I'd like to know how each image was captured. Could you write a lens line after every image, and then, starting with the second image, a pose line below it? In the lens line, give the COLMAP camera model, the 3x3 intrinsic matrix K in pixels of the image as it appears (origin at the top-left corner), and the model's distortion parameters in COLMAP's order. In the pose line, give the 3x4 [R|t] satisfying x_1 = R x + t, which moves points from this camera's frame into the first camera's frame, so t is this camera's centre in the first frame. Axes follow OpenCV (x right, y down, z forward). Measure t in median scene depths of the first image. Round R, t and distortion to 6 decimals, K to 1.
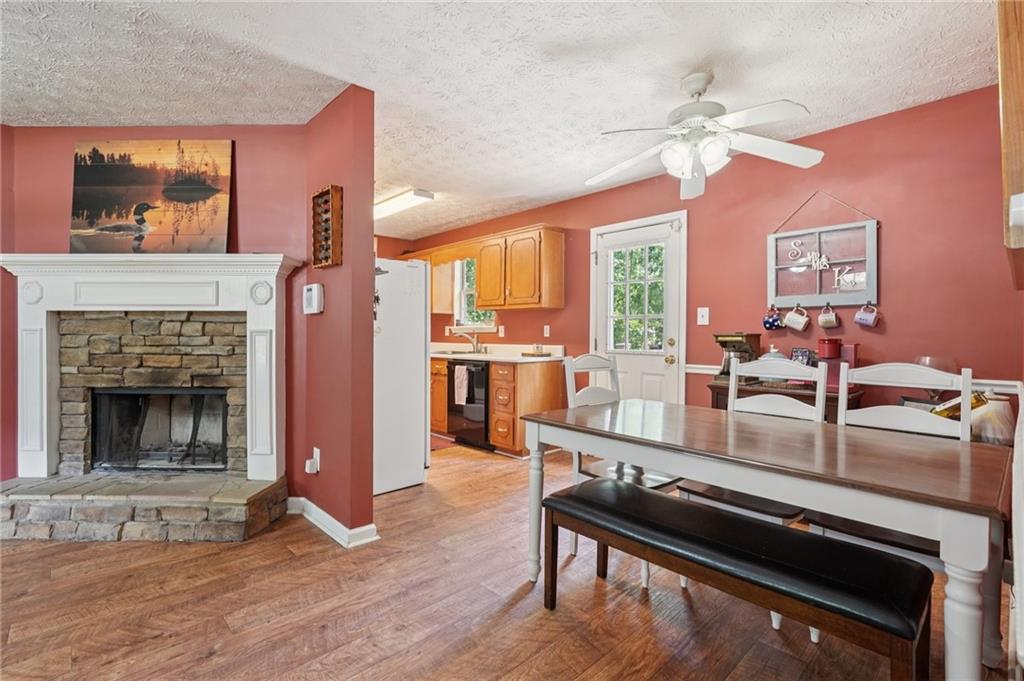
lens RADIAL K [[482.2, 0, 513.5], [0, 482.2, 338.6], [0, 0, 1]] dist [0.002969, 0.000304]
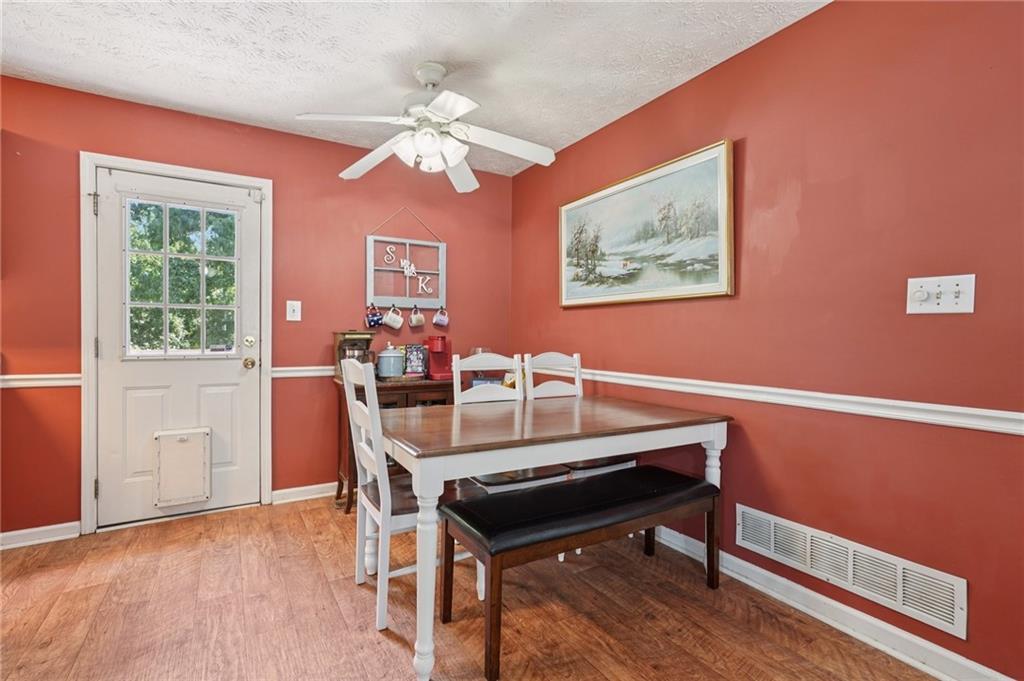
lens RADIAL K [[482.2, 0, 505.9], [0, 482.2, 343.1], [0, 0, 1]] dist [0.002969, 0.000304]
pose [[0.215561, -0.024290, 0.976188, -0.447026], [0.003136, 0.999703, 0.024183, -0.009713], [-0.976485, -0.002152, 0.215573, 0.527938]]
